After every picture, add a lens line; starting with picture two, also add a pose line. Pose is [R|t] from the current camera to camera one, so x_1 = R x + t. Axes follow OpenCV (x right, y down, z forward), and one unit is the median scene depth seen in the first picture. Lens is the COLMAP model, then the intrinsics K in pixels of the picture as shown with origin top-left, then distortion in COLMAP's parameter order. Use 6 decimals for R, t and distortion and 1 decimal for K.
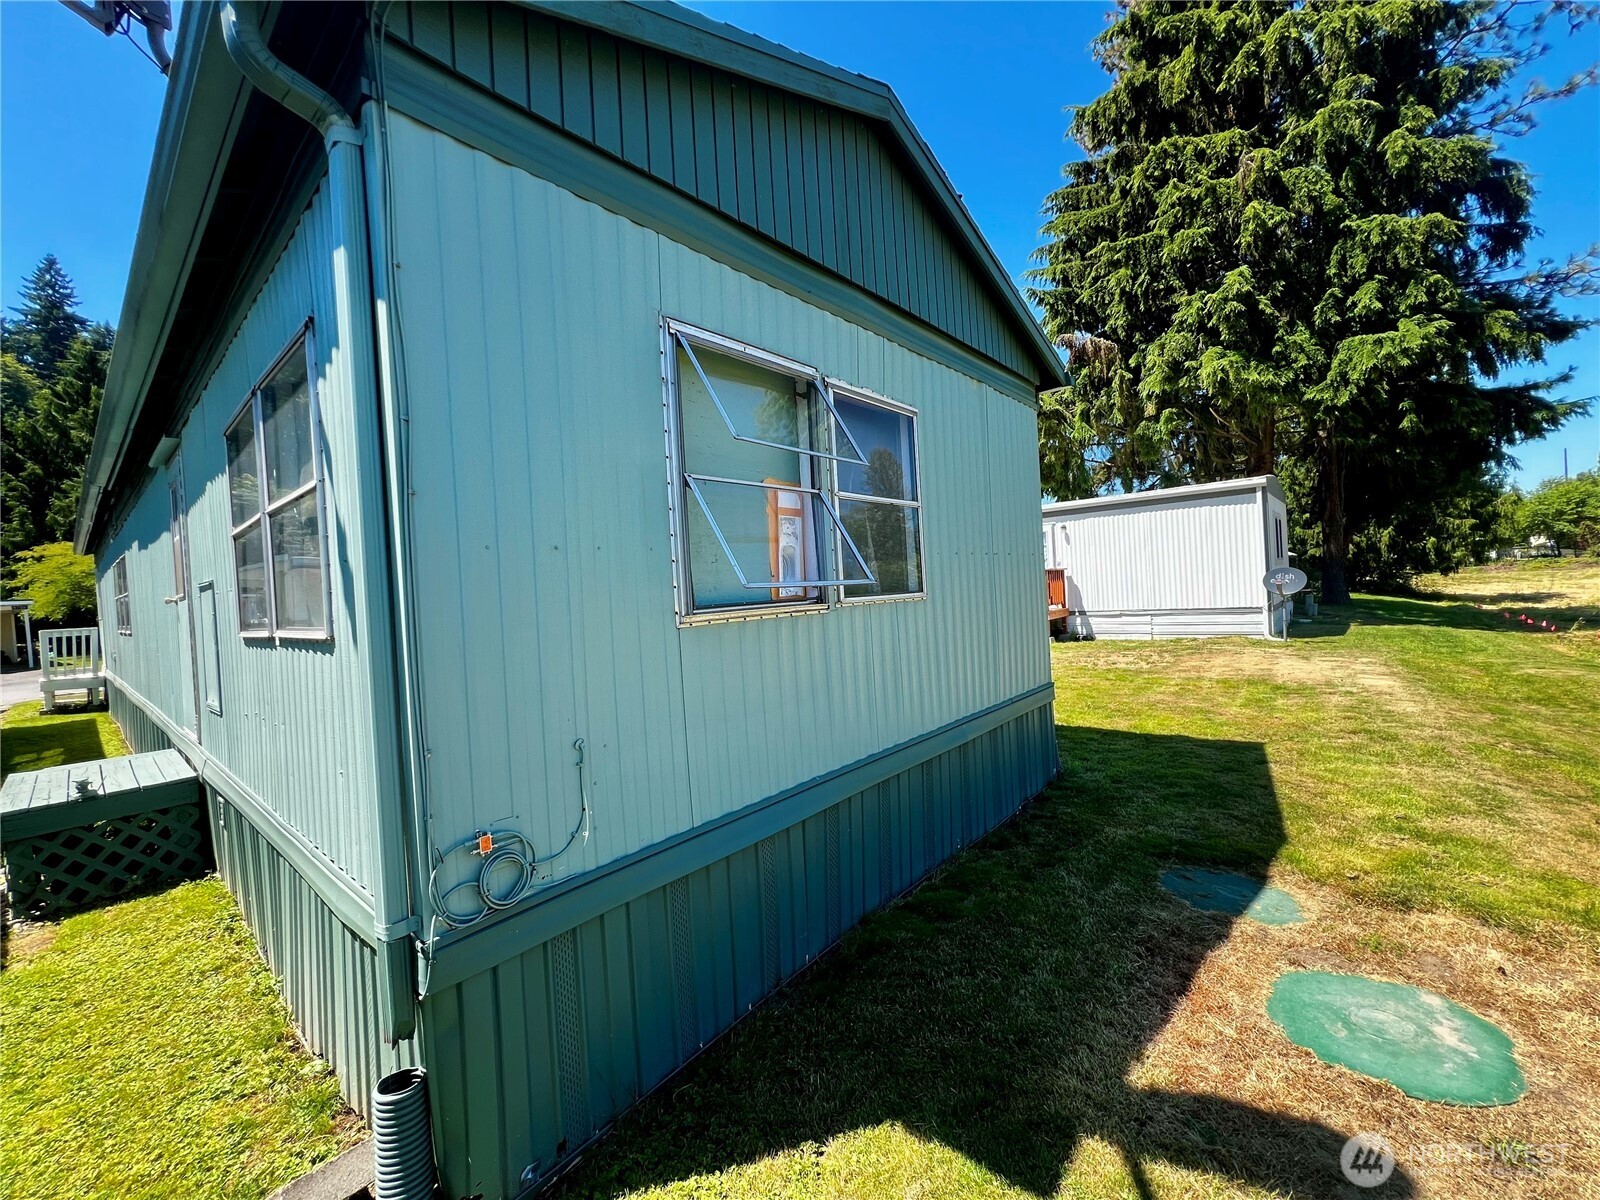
lens RADIAL K [[643.2, 0, 804.5], [0, 643.2, 603.2], [0, 0, 1]] dist [-0.003316, 0.001360]
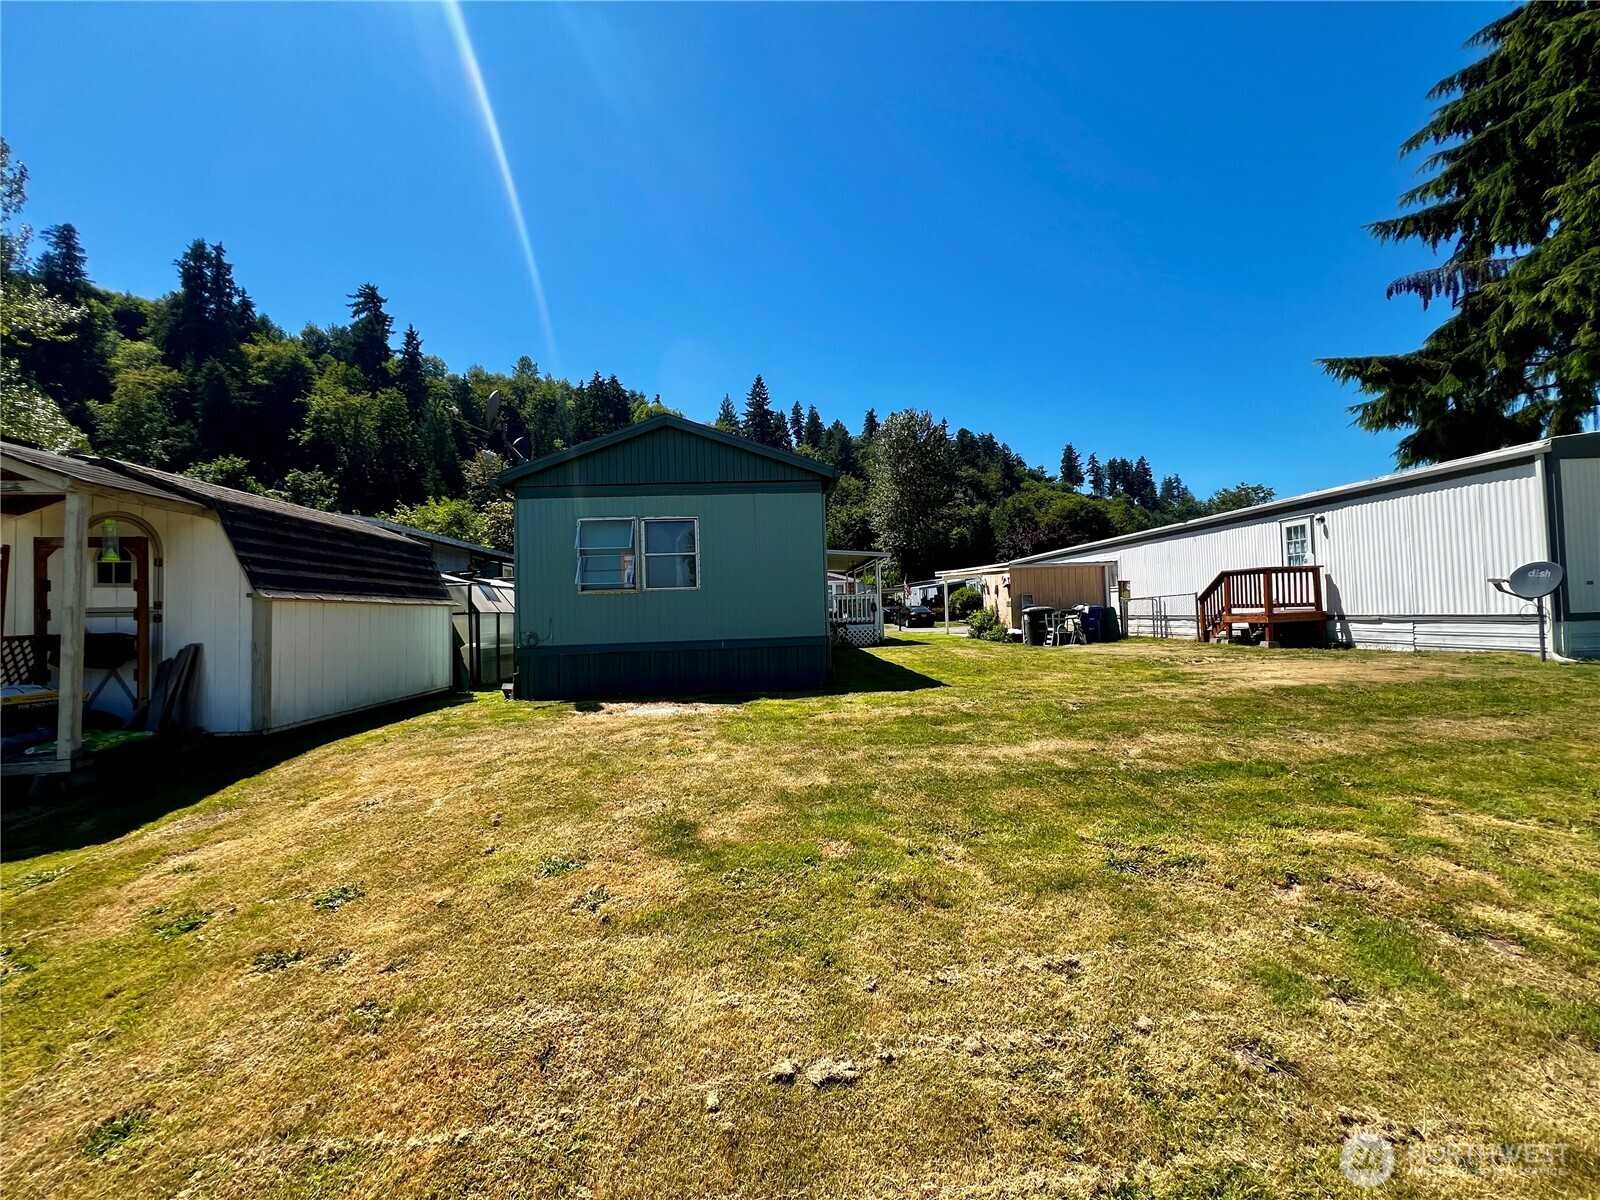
lens RADIAL K [[643.2, 0, 803.6], [0, 643.2, 600.8], [0, 0, 1]] dist [-0.003316, 0.001360]
pose [[0.693480, 0.019490, -0.720212, 0.572823], [-0.021757, 0.999745, 0.006106, 0.003780], [0.720147, 0.011435, 0.693727, -0.120662]]
